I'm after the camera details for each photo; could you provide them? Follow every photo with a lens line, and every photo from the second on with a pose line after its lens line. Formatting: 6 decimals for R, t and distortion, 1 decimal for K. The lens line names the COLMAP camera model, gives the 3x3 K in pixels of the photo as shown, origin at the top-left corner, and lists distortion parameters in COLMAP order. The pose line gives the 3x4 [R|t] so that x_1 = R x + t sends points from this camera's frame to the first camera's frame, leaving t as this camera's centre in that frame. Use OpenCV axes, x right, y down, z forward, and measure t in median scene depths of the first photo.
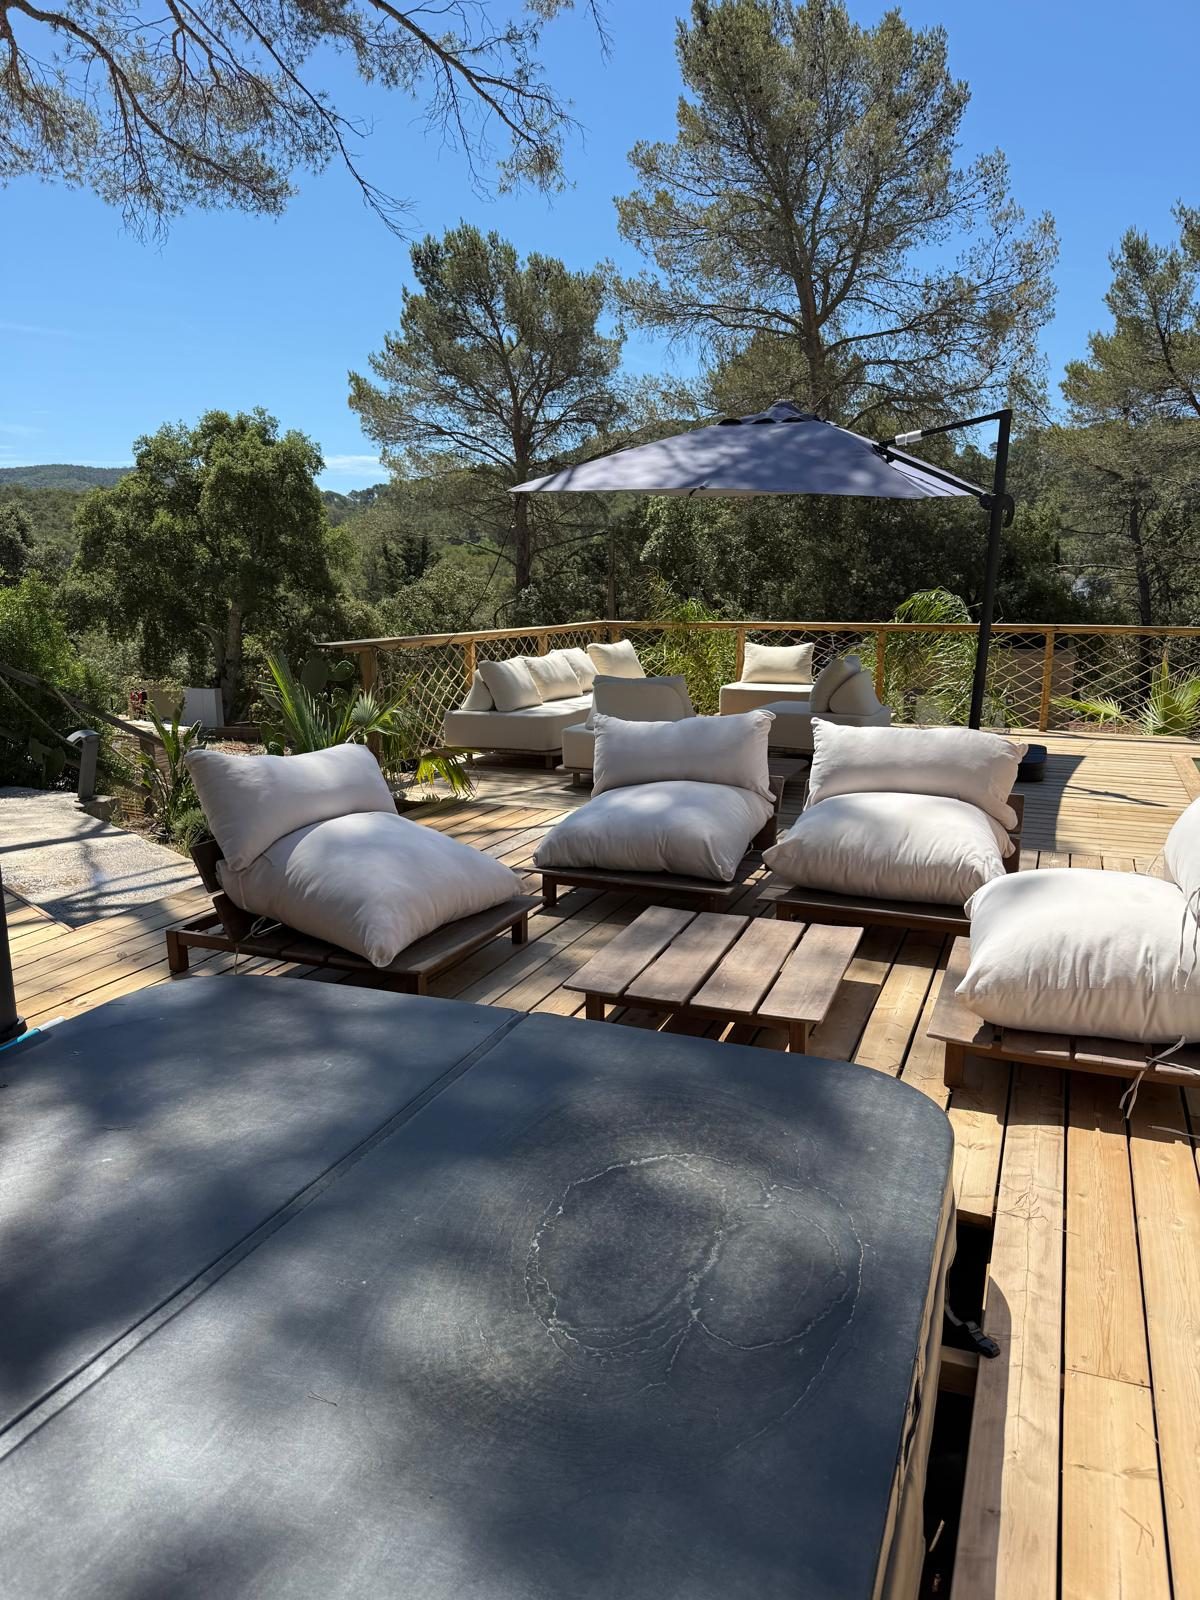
lens RADIAL K [[1148.2, 0, 620.0], [0, 1148.2, 824.7], [0, 0, 1]] dist [0.047061, -0.056791]
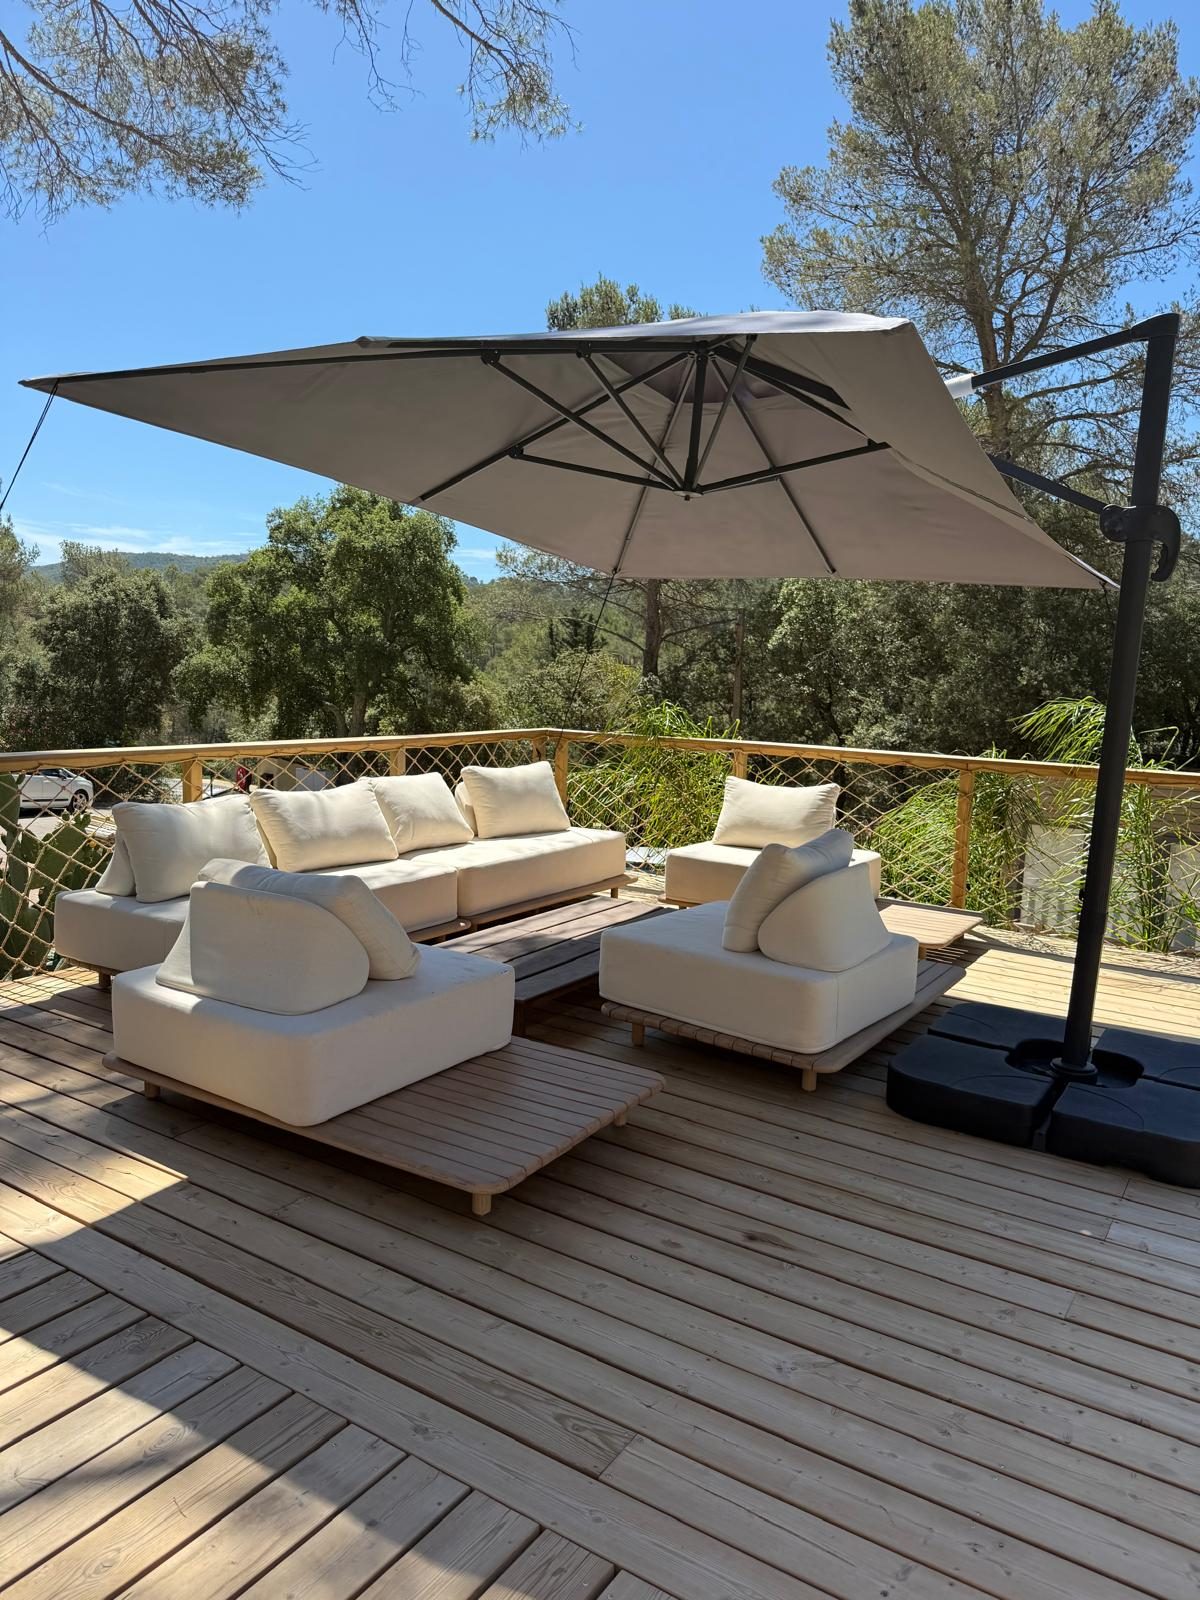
lens RADIAL K [[1148.2, 0, 609.0], [0, 1148.2, 810.0], [0, 0, 1]] dist [0.047061, -0.056791]
pose [[0.980976, 0.055331, -0.186079, 0.067959], [-0.071301, 0.994221, -0.080257, -0.037244], [0.180563, 0.091998, 0.979251, 0.169288]]
